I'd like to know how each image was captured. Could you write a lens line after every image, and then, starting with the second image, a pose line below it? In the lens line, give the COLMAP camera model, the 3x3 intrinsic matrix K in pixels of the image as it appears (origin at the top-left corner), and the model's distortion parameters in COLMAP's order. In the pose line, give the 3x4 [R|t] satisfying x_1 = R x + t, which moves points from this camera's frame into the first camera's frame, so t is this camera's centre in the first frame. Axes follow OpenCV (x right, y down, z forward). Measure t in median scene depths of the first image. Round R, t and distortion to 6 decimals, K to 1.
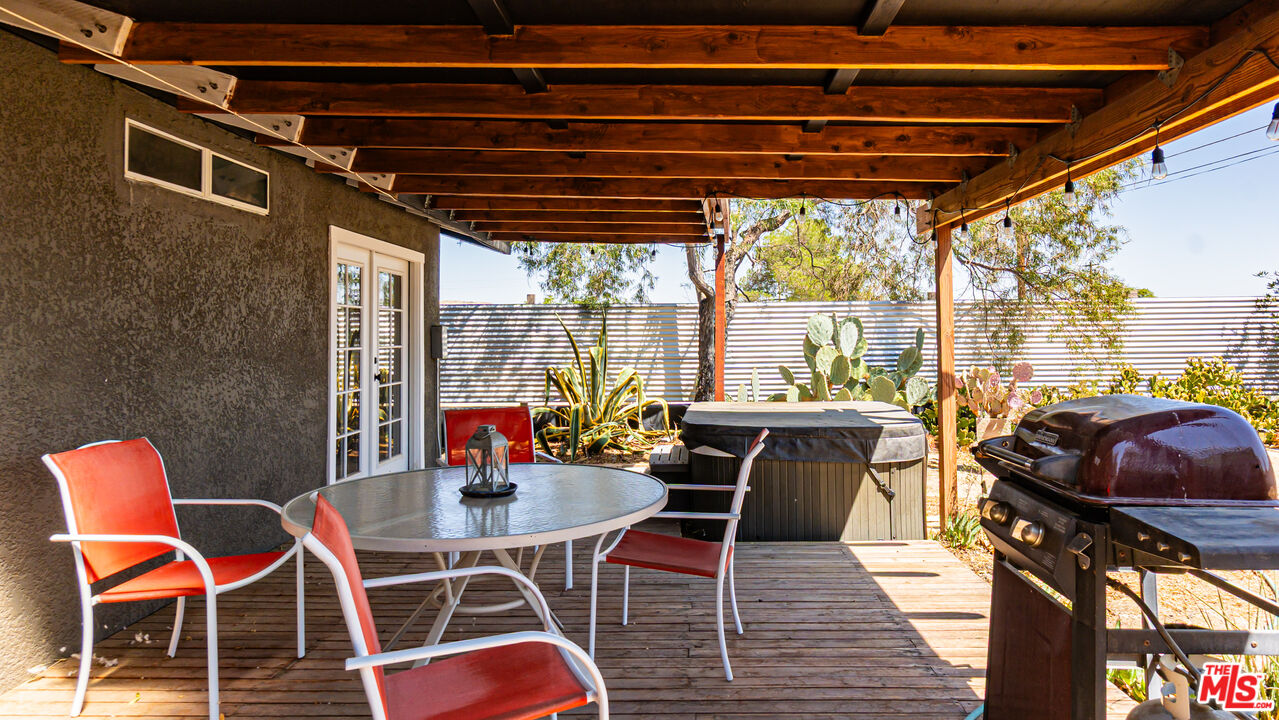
lens RADIAL K [[793.6, 0, 697.9], [0, 793.6, 309.0], [0, 0, 1]] dist [0.000575, -0.001307]
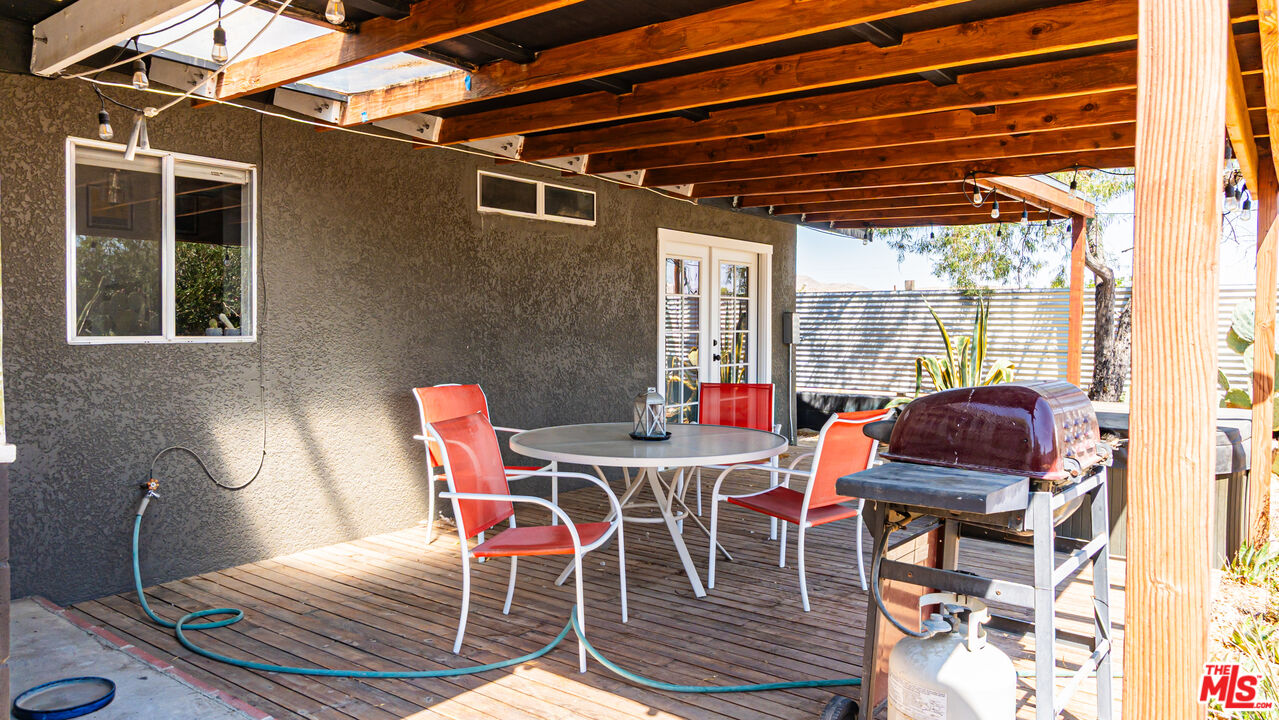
lens RADIAL K [[894.9, 0, 639.5], [0, 894.9, 360.0], [0, 0, 1]] dist [-0.002284, -0.001048]
pose [[0.795385, 0.036178, -0.605024, 0.390966], [0.008086, 0.997495, 0.070276, -0.002251], [0.606051, -0.060788, 0.793100, -0.115841]]
